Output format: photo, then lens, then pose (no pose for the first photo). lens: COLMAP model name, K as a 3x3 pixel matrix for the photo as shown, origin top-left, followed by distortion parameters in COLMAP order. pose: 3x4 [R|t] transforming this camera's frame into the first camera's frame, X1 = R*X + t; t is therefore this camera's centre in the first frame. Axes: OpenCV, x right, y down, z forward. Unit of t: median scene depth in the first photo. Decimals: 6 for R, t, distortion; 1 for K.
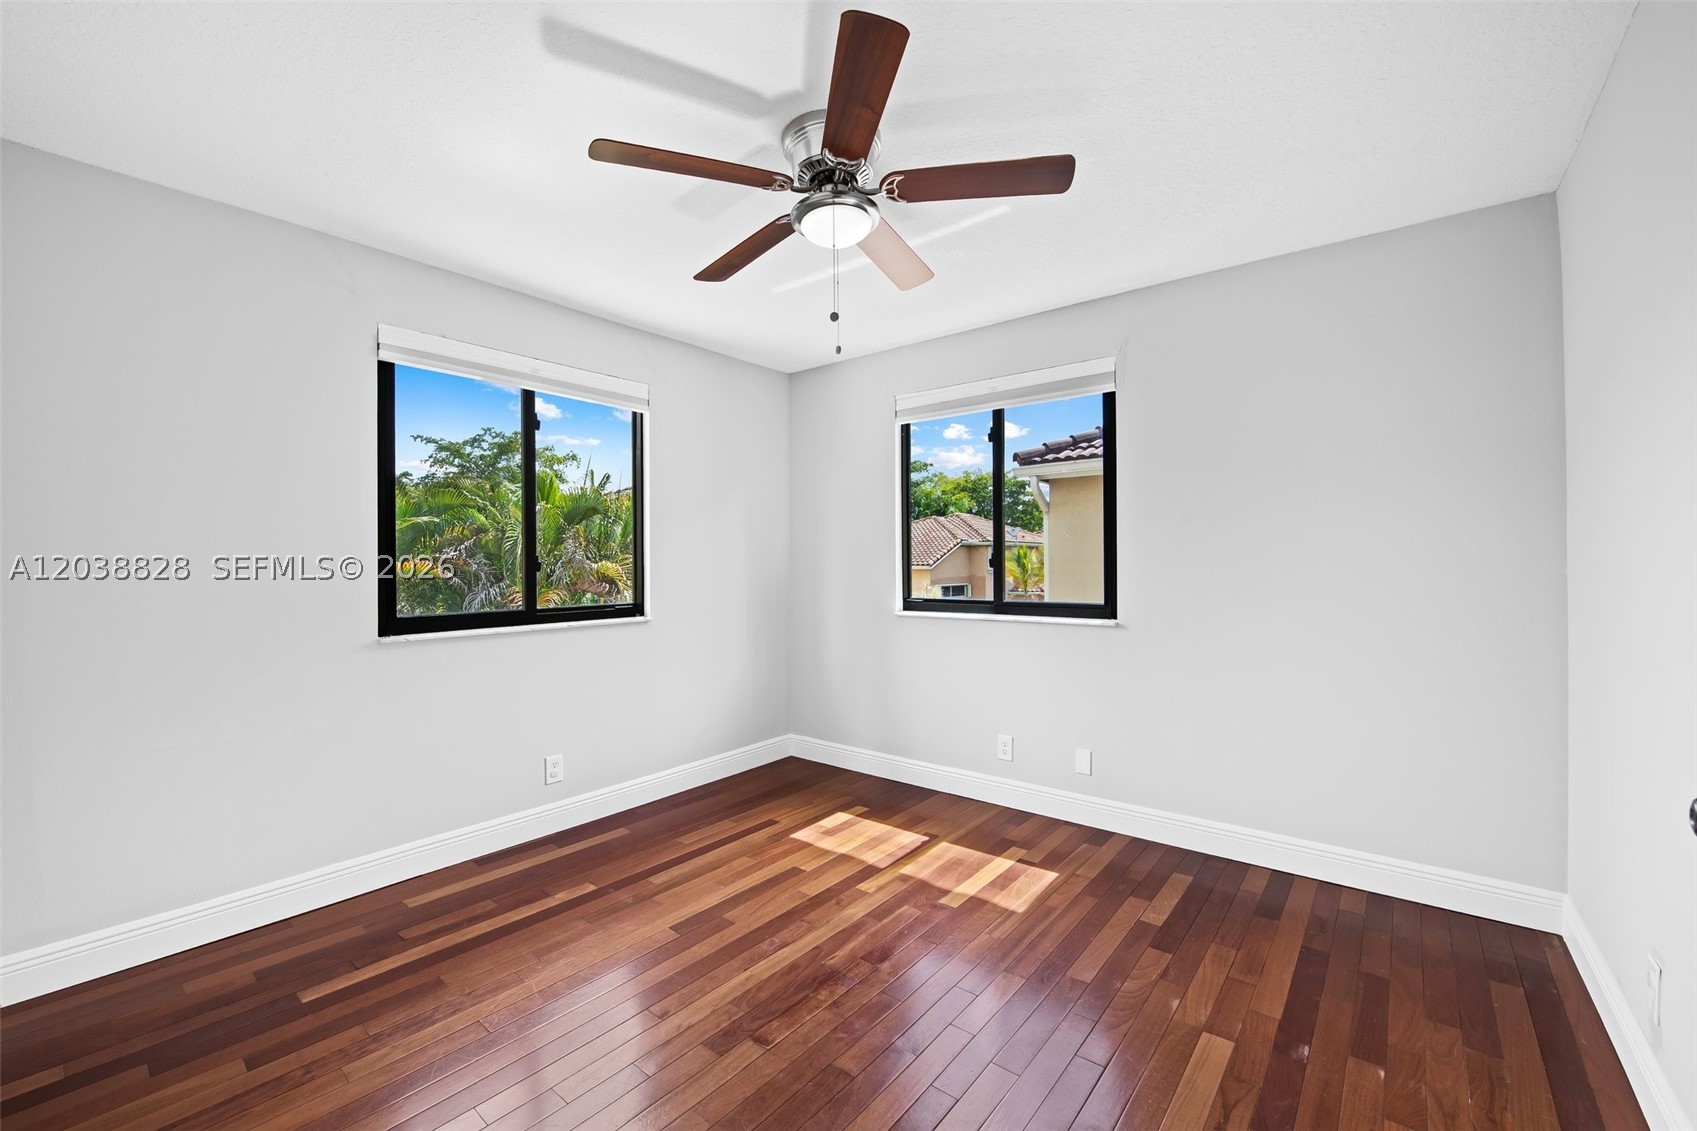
lens RADIAL K [[679.6, 0, 856.3], [0, 679.6, 560.4], [0, 0, 1]] dist [-0.002887, 0.000328]
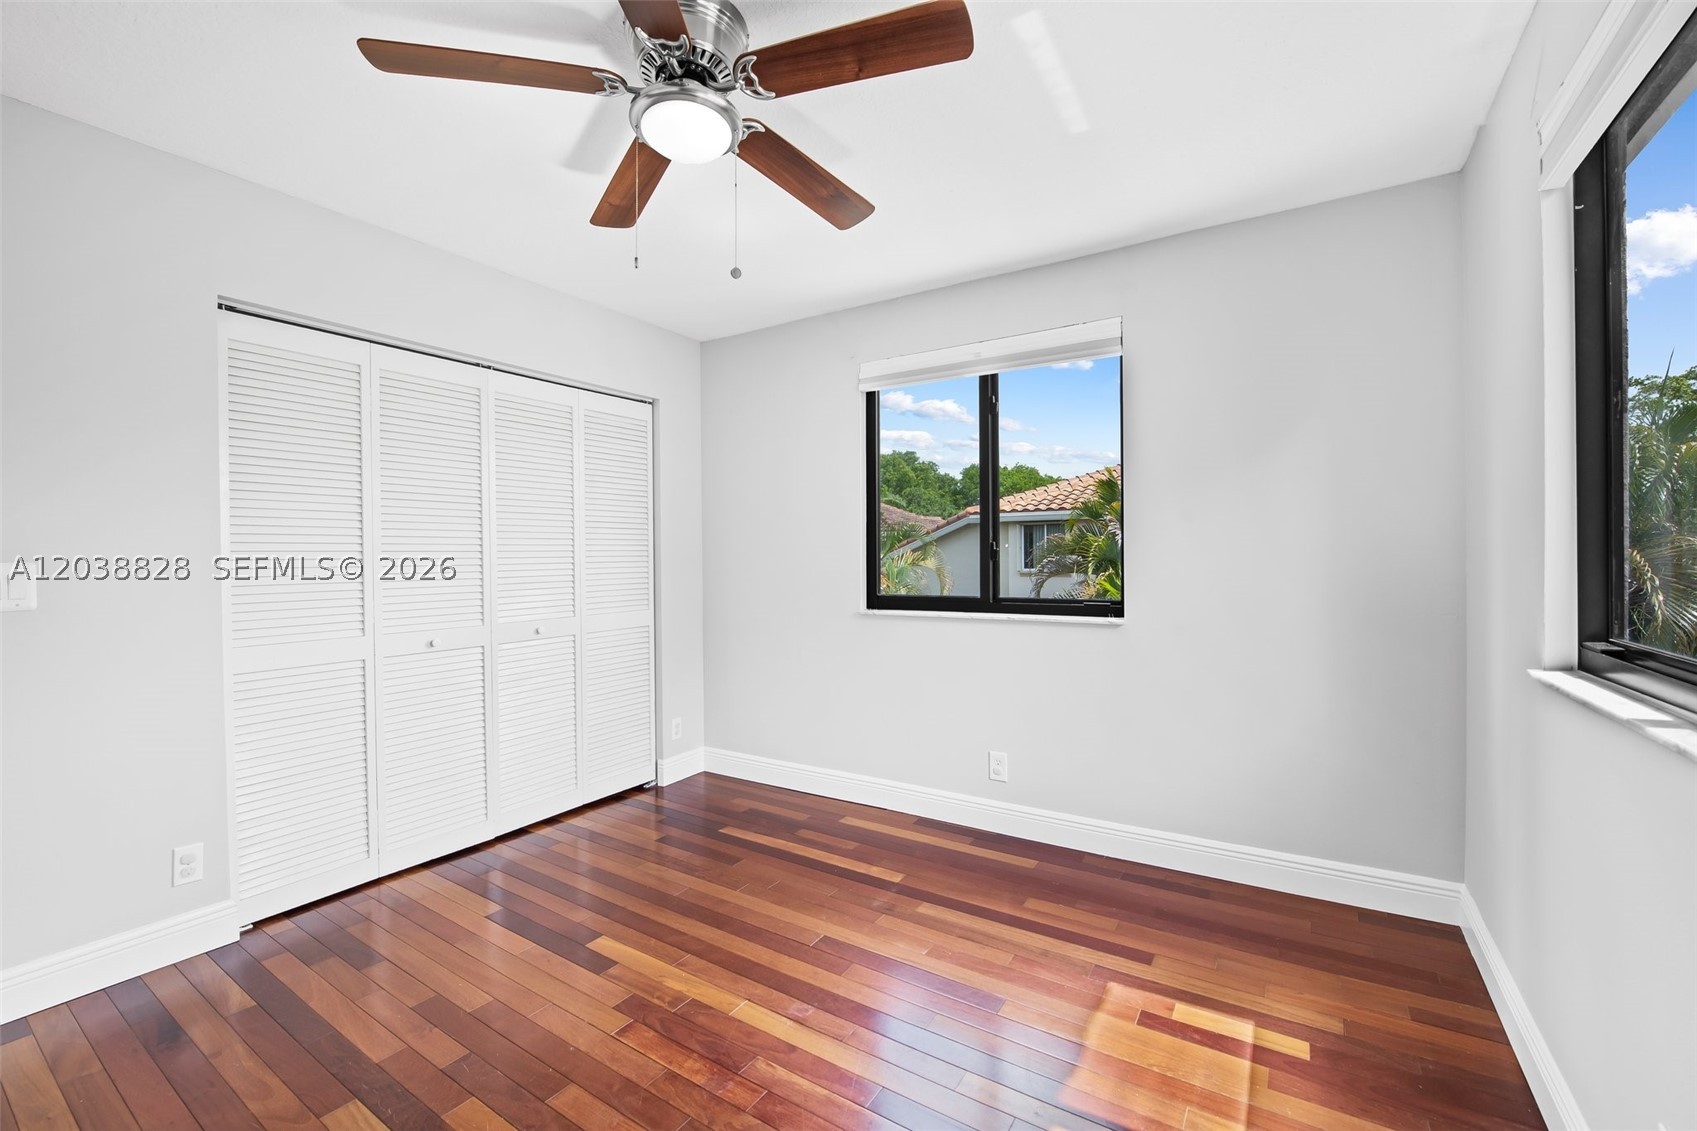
lens RADIAL K [[702.7, 0, 838.0], [0, 702.7, 560.6], [0, 0, 1]] dist [-0.007383, -0.001742]
pose [[0.102206, 0.003047, -0.994759, 0.597501], [0.010926, 0.999932, 0.004185, 0.014562], [0.994703, -0.011296, 0.102165, 0.797673]]
